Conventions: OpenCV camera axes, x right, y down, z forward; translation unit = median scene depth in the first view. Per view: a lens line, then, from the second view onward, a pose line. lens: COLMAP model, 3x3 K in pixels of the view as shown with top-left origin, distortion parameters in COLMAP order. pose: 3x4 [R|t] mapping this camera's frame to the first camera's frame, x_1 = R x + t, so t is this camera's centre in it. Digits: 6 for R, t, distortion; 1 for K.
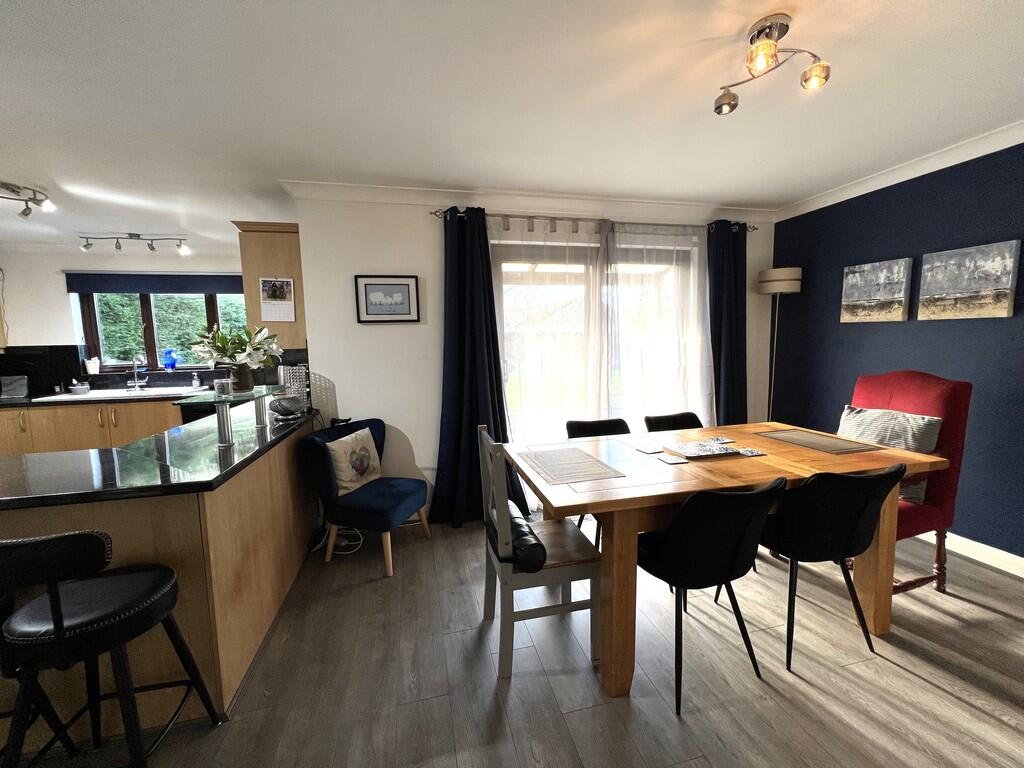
lens RADIAL K [[408.6, 0, 507.7], [0, 408.6, 382.1], [0, 0, 1]] dist [-0.000328, -0.000230]
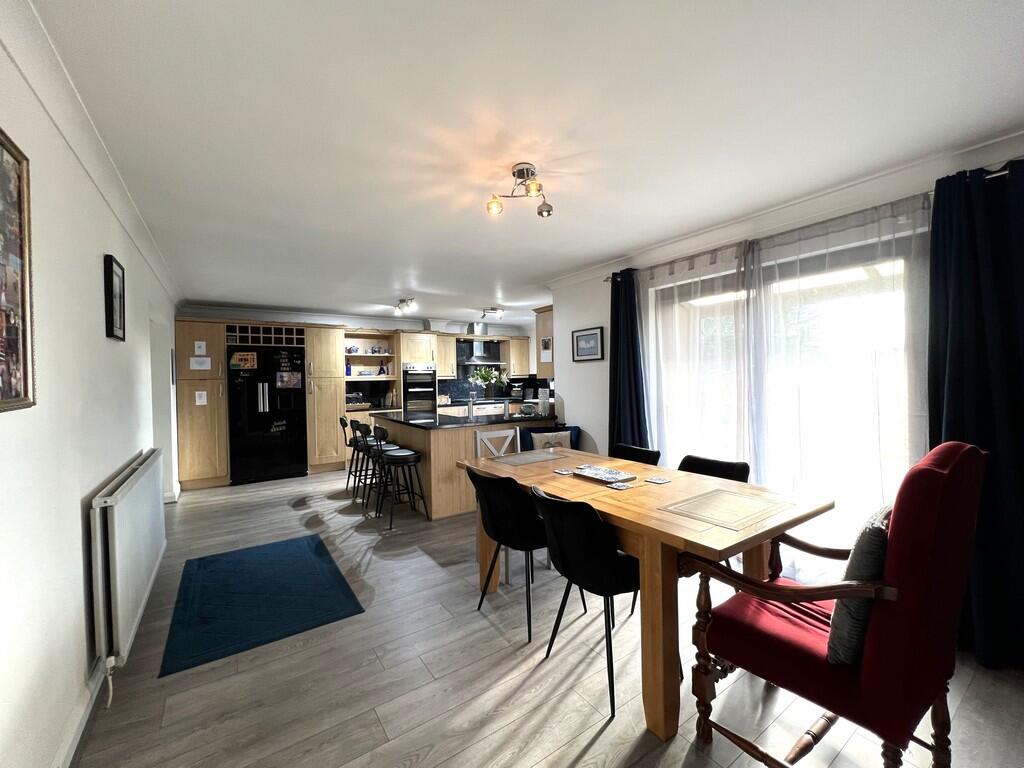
lens RADIAL K [[408.6, 0, 503.2], [0, 408.6, 381.8], [0, 0, 1]] dist [-0.000328, -0.000230]
pose [[0.353567, 0.024970, -0.935076, 0.940619], [-0.081358, 0.996676, -0.004148, -0.041871], [0.931864, 0.077543, 0.354423, 0.216308]]
